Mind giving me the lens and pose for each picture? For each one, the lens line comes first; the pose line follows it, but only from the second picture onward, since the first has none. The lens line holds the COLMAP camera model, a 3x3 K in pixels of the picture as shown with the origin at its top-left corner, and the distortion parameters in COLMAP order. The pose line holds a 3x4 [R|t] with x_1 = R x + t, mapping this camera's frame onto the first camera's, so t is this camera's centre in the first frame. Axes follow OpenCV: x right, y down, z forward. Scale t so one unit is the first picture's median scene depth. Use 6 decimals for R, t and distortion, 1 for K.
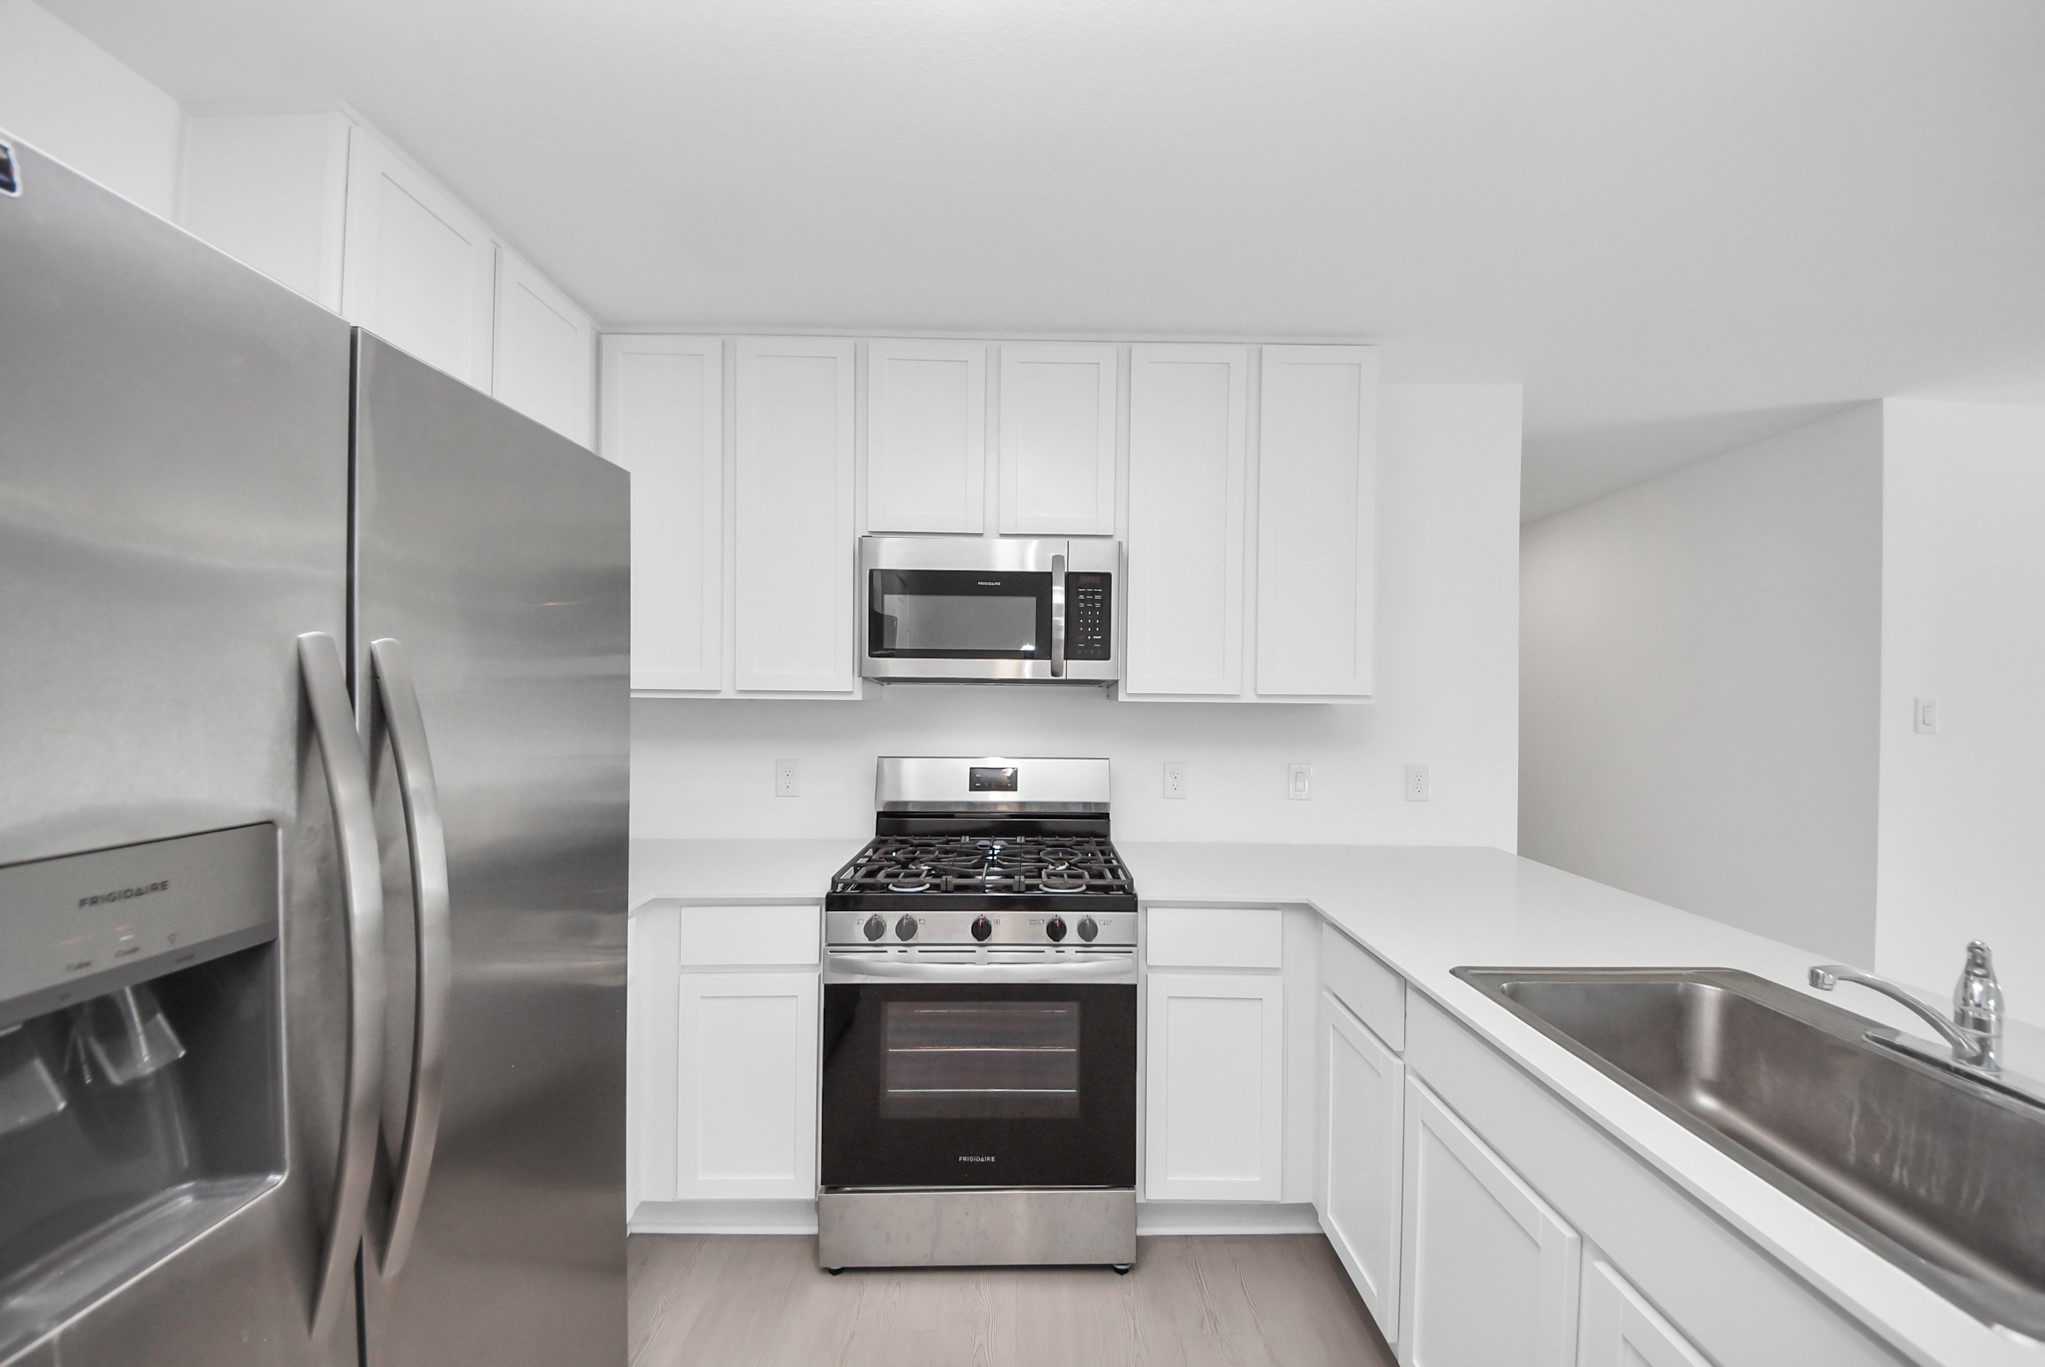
lens RADIAL K [[742.0, 0, 1032.1], [0, 742.0, 693.0], [0, 0, 1]] dist [-0.000547, 0.000138]
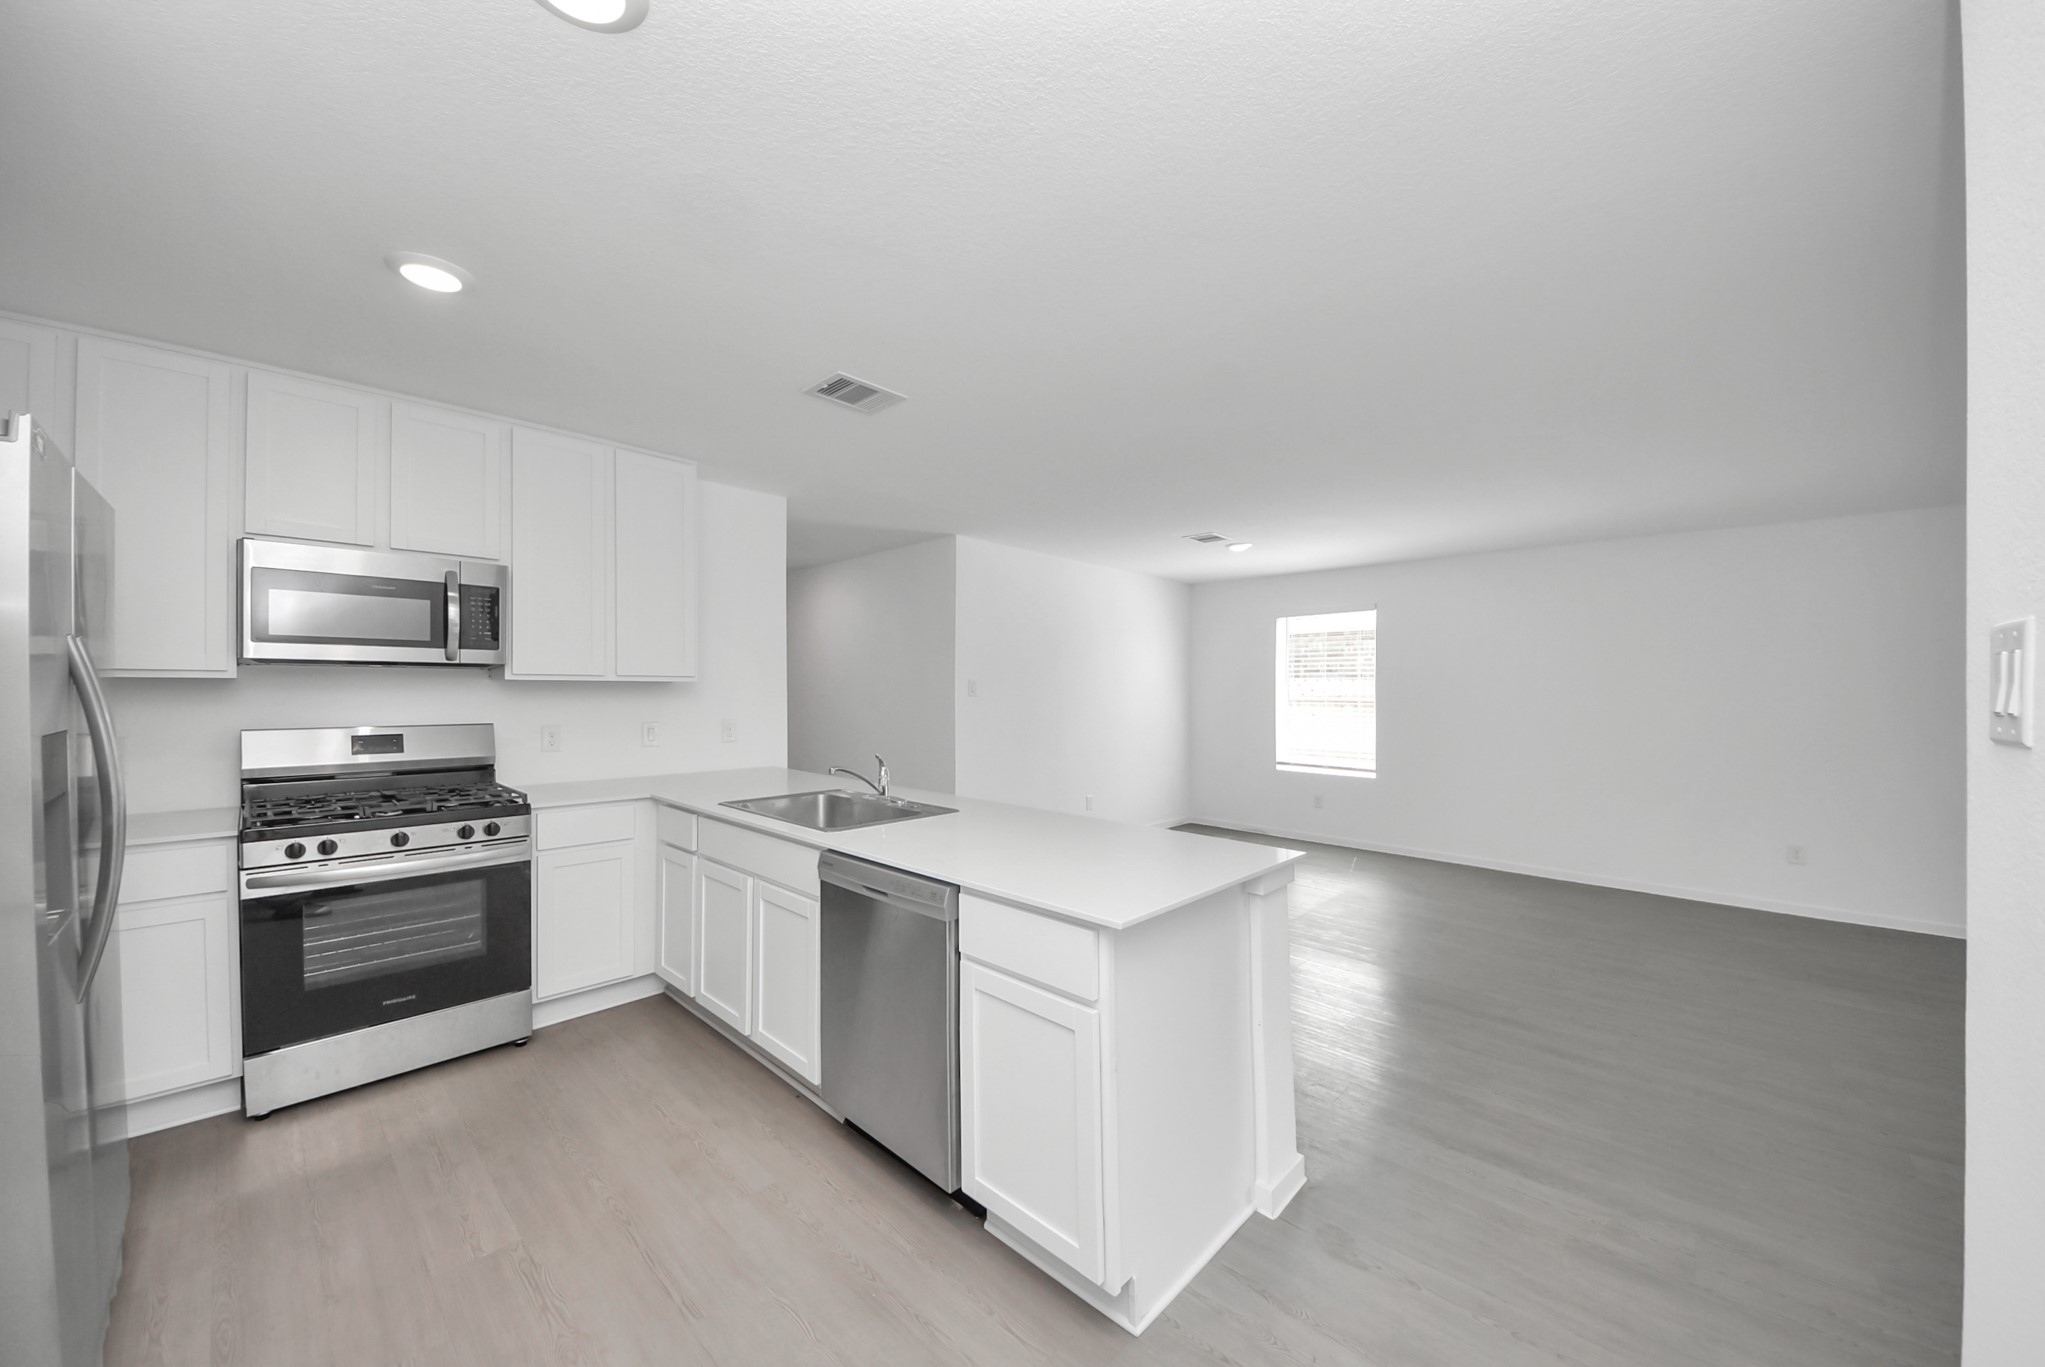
lens RADIAL K [[742.0, 0, 1040.3], [0, 742.0, 686.6], [0, 0, 1]] dist [-0.000547, 0.000138]
pose [[0.694668, -0.012267, 0.719226, -0.205640], [0.002776, 0.999893, 0.014373, 0.008631], [-0.719325, -0.007988, 0.694628, -0.755946]]
